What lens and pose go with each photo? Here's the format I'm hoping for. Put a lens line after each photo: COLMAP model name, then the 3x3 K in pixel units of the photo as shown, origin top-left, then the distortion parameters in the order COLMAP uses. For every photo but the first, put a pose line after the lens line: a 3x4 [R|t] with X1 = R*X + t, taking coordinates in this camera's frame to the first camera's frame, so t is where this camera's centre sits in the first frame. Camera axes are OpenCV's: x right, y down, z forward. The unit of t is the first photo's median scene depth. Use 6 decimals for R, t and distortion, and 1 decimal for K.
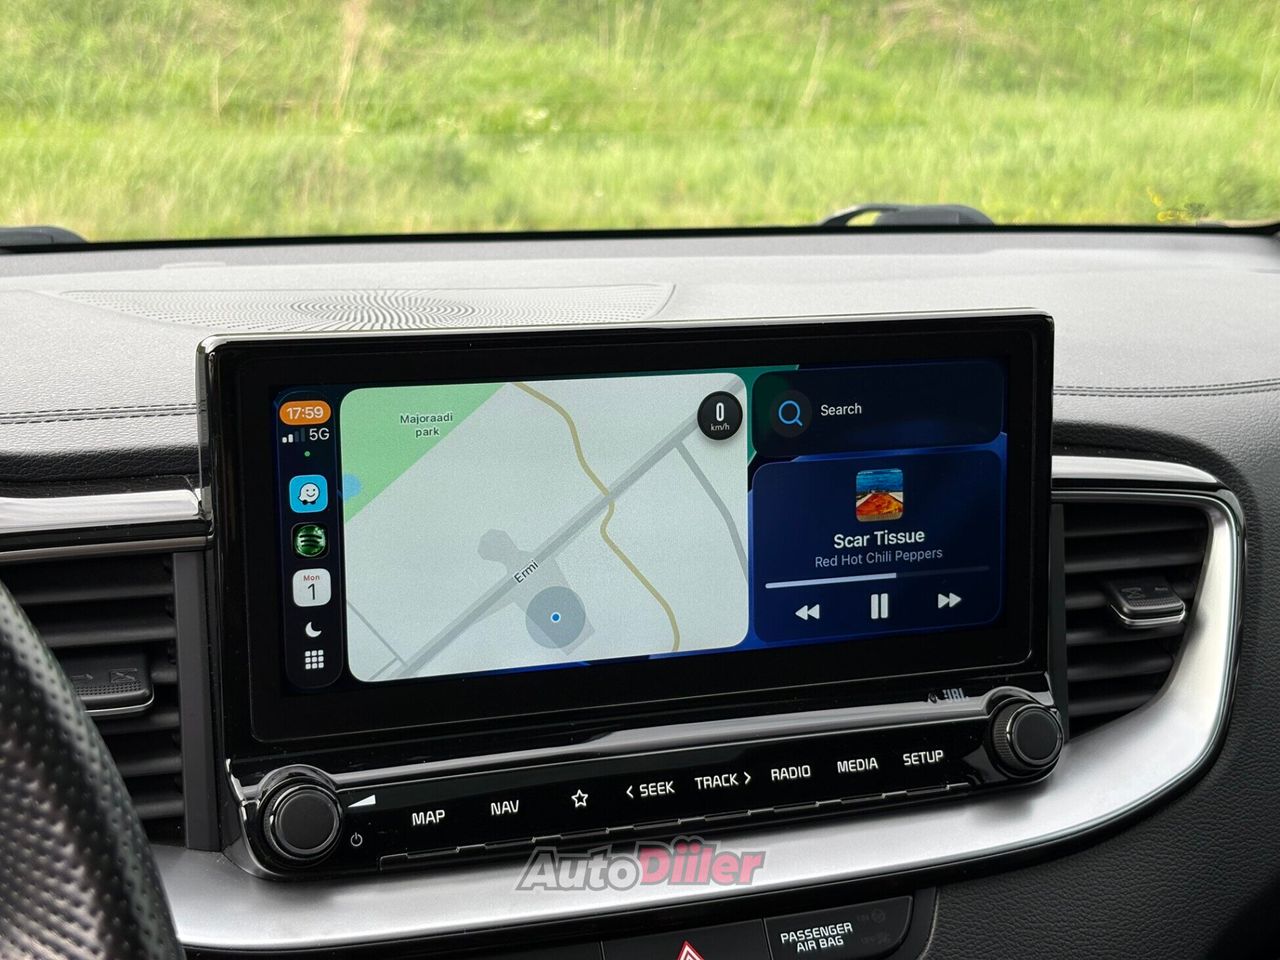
lens RADIAL K [[1931.2, 0, 640.0], [0, 1931.2, 480.0], [0, 0, 1]] dist [0.322647, -1.077782]
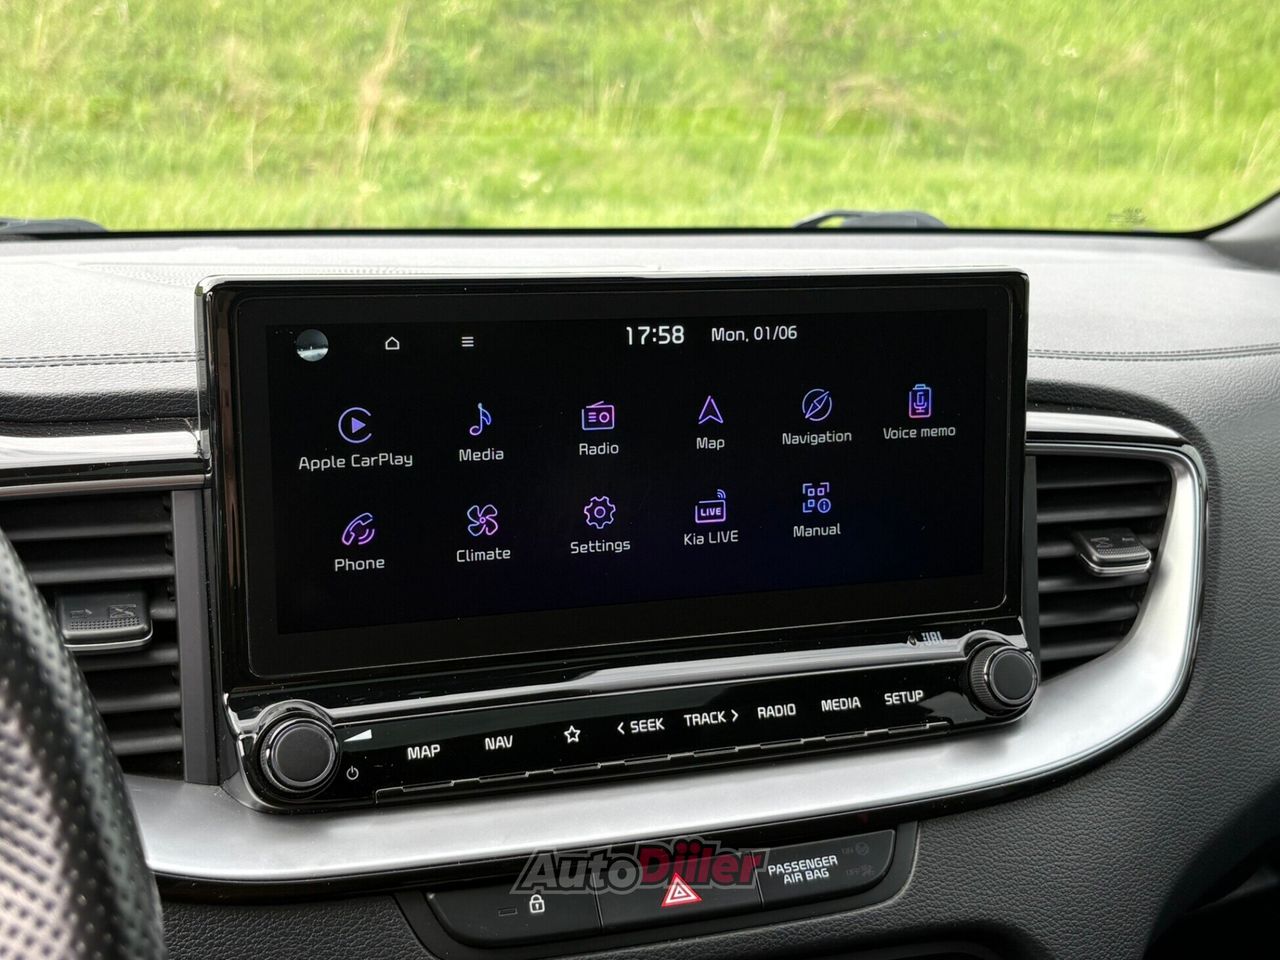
lens RADIAL K [[1679.7, 0, 640.0], [0, 1679.7, 480.0], [0, 0, 1]] dist [0.299650, -1.015492]
pose [[0.999927, 0.001352, 0.012025, -0.005664], [-0.001246, 0.999961, -0.008778, 0.034756], [-0.012037, 0.008762, 0.999889, 0.100687]]
